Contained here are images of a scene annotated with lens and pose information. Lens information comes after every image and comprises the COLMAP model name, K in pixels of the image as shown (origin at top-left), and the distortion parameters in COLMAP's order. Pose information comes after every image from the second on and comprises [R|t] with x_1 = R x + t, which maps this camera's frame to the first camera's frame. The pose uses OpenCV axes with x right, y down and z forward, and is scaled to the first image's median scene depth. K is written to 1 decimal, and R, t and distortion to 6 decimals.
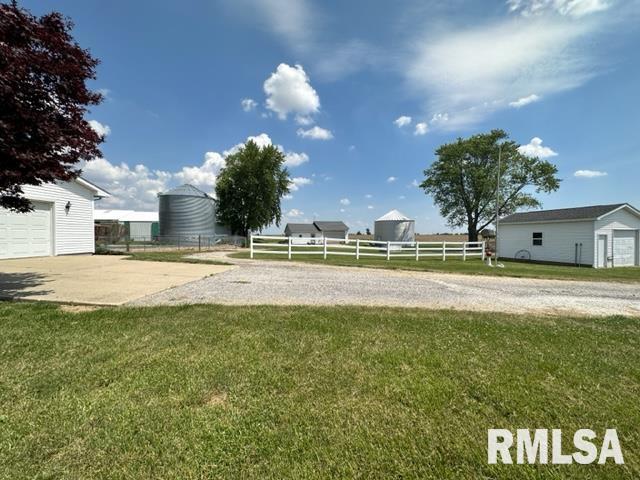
lens RADIAL K [[259.5, 0, 318.7], [0, 259.5, 236.2], [0, 0, 1]] dist [0.008682, 0.000265]
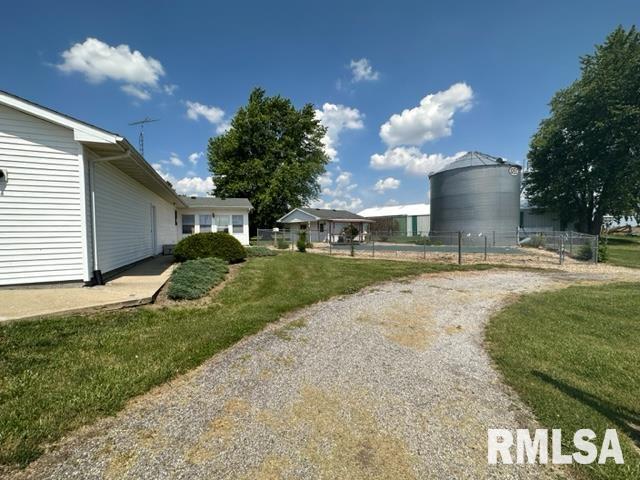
lens RADIAL K [[256.3, 0, 319.2], [0, 256.3, 243.6], [0, 0, 1]] dist [-0.001874, -0.000184]
pose [[0.458136, 0.035314, -0.888181, -0.343986], [0.010396, 0.998929, 0.045080, -0.013221], [0.888822, -0.029887, 0.457278, 1.217239]]
